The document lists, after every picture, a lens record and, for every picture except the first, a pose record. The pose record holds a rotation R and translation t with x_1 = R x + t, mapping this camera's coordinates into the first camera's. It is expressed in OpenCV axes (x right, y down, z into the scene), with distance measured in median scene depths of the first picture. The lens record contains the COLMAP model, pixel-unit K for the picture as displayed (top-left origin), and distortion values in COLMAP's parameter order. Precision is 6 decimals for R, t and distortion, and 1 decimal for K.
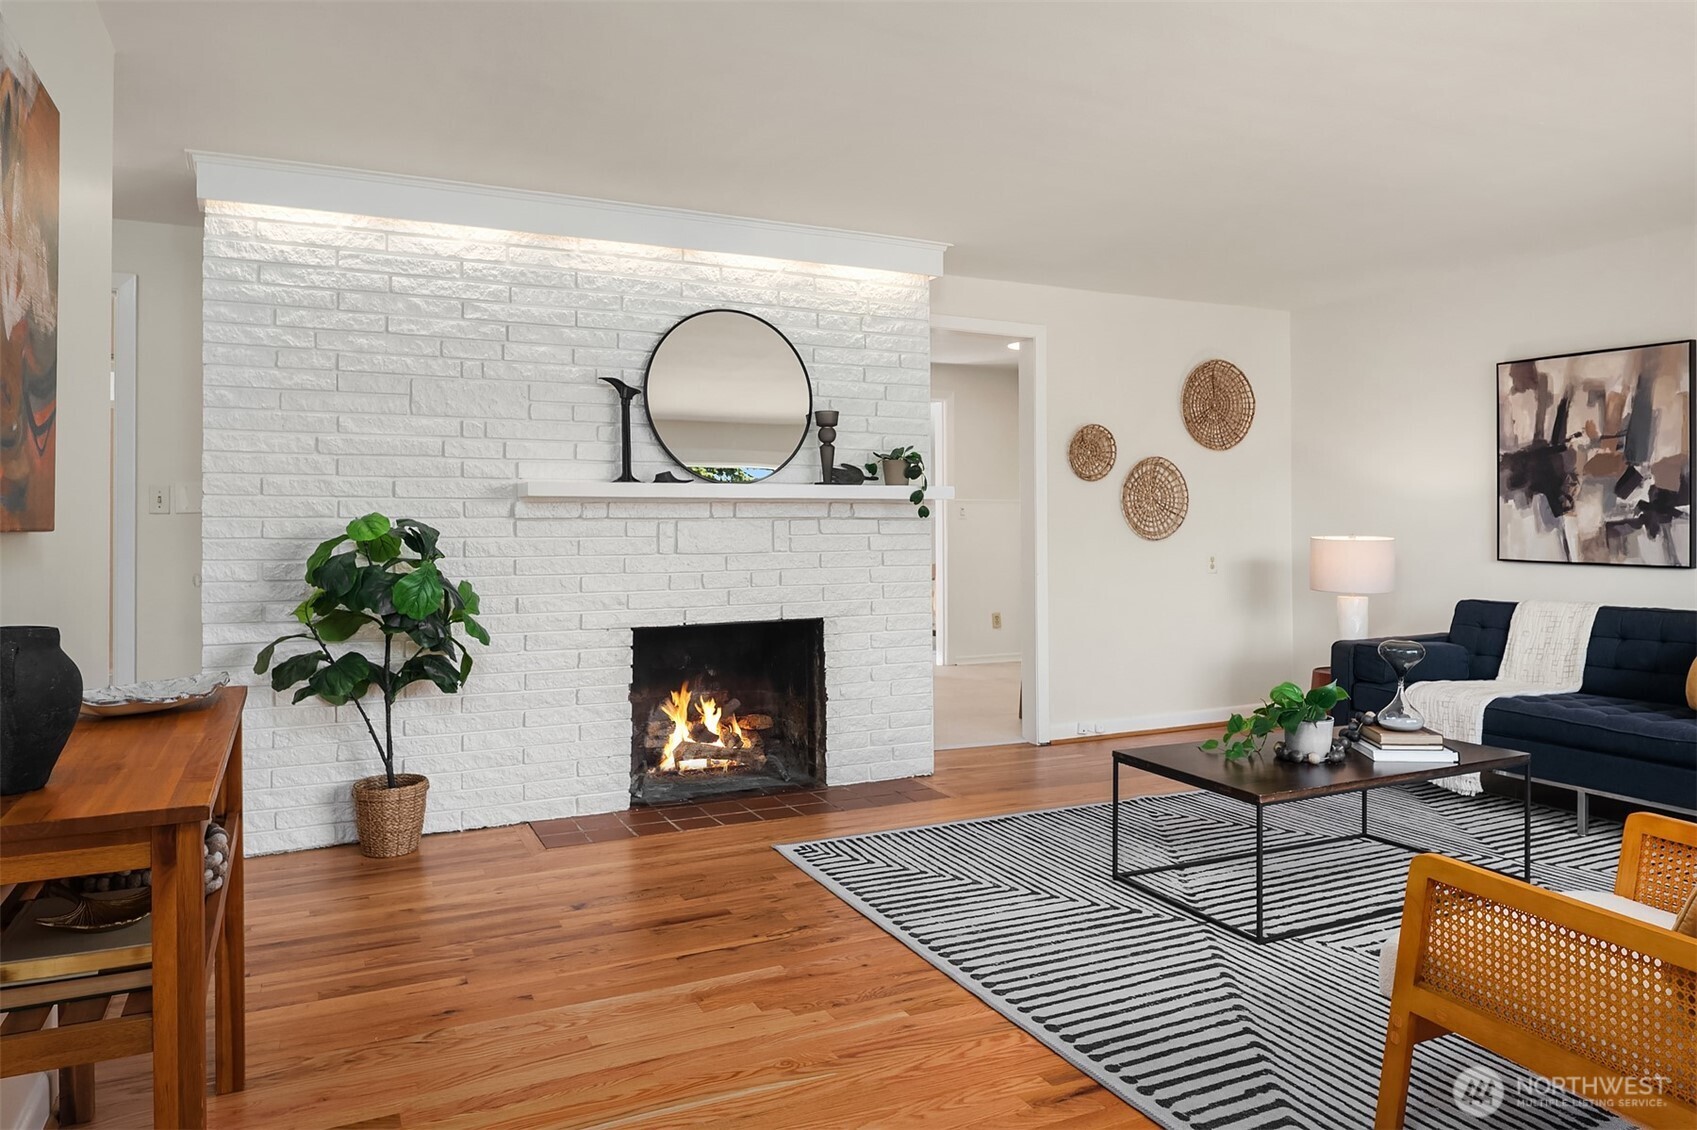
lens RADIAL K [[1120.1, 0, 855.7], [0, 1120.1, 511.2], [0, 0, 1]] dist [-0.005781, -0.001134]
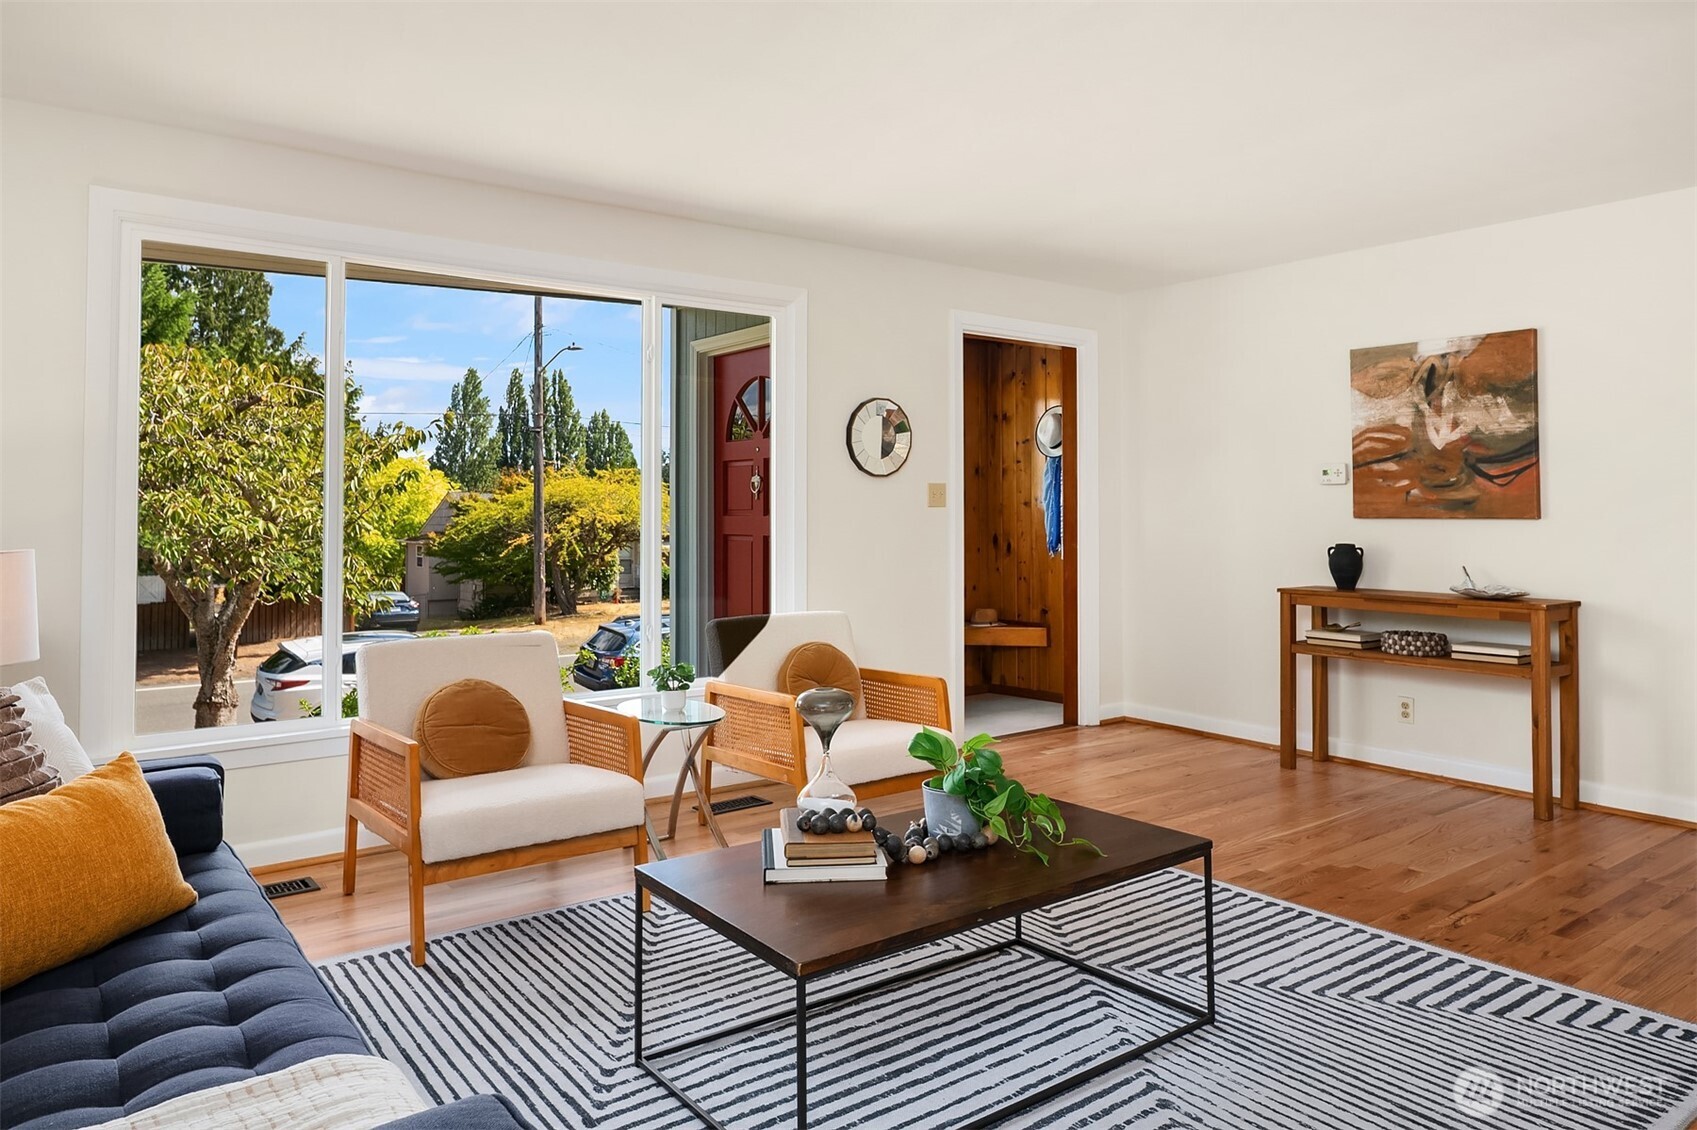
lens RADIAL K [[1120.1, 0, 840.6], [0, 1120.1, 489.8], [0, 0, 1]] dist [-0.005781, -0.001134]
pose [[-0.982334, -0.000255, -0.187138, 0.494021], [0.004812, 0.999634, -0.026621, 0.005422], [0.187077, -0.027052, -0.981973, 1.376039]]
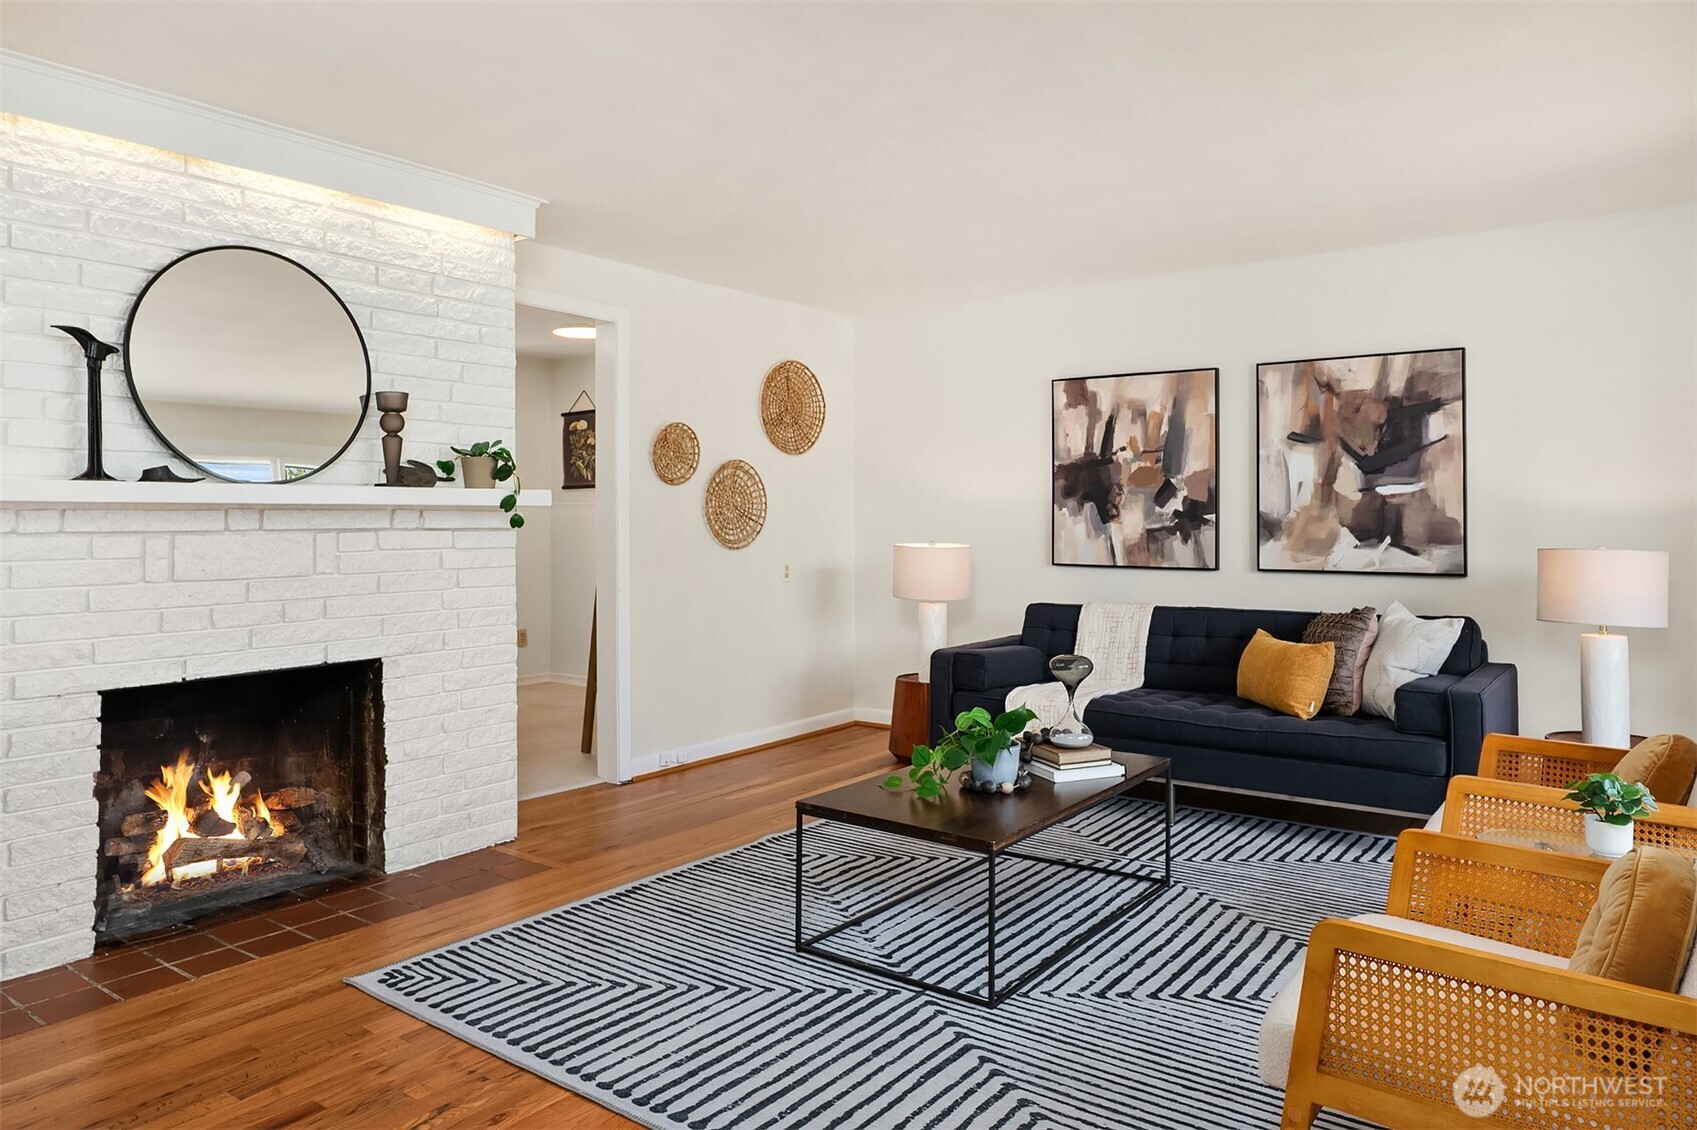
lens RADIAL K [[1120.1, 0, 853.2], [0, 1120.1, 498.1], [0, 0, 1]] dist [-0.005781, -0.001134]
pose [[0.887775, 0.007461, 0.460217, -0.106939], [-0.001965, 0.999921, -0.012421, -0.007334], [-0.460273, 0.010122, 0.887720, 0.175890]]
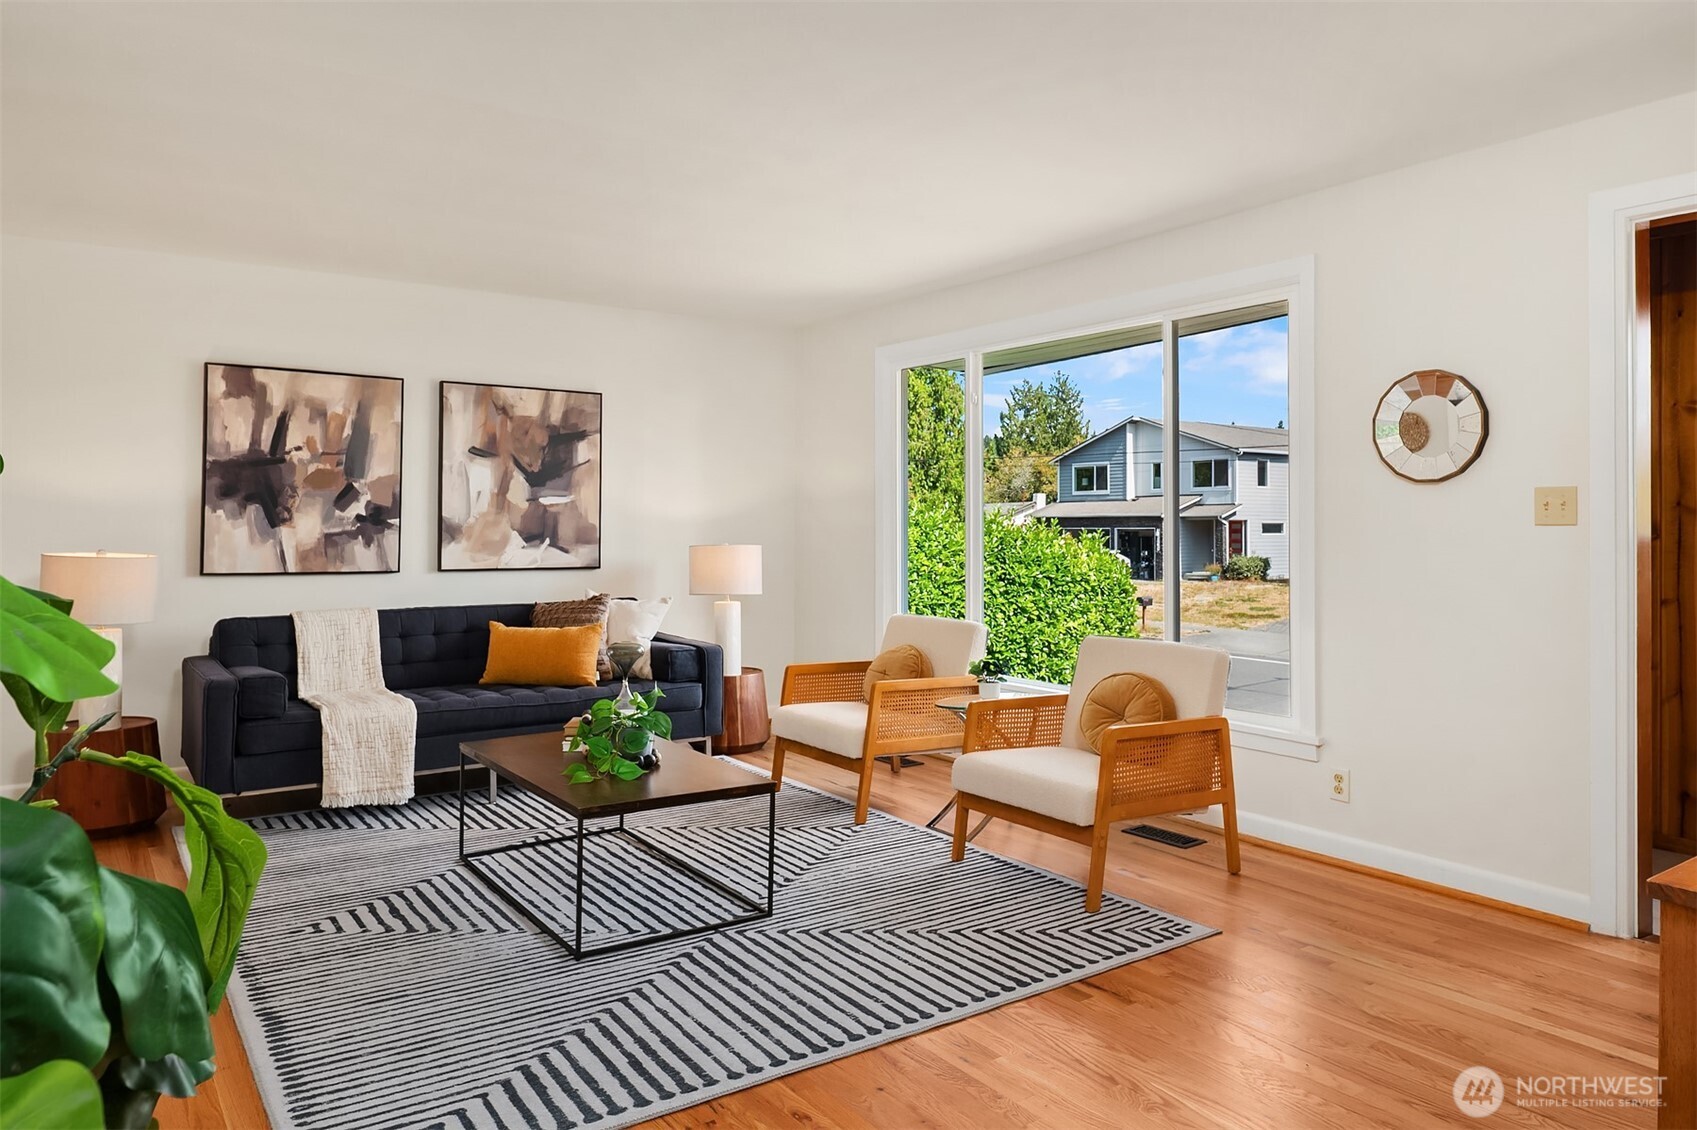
lens RADIAL K [[1120.1, 0, 851.3], [0, 1120.1, 514.2], [0, 0, 1]] dist [-0.005781, -0.001134]
pose [[-0.156221, 0.010825, 0.987663, -0.530437], [-0.010861, 0.999861, -0.012677, -0.000444], [-0.987662, -0.012707, -0.156082, 0.769784]]
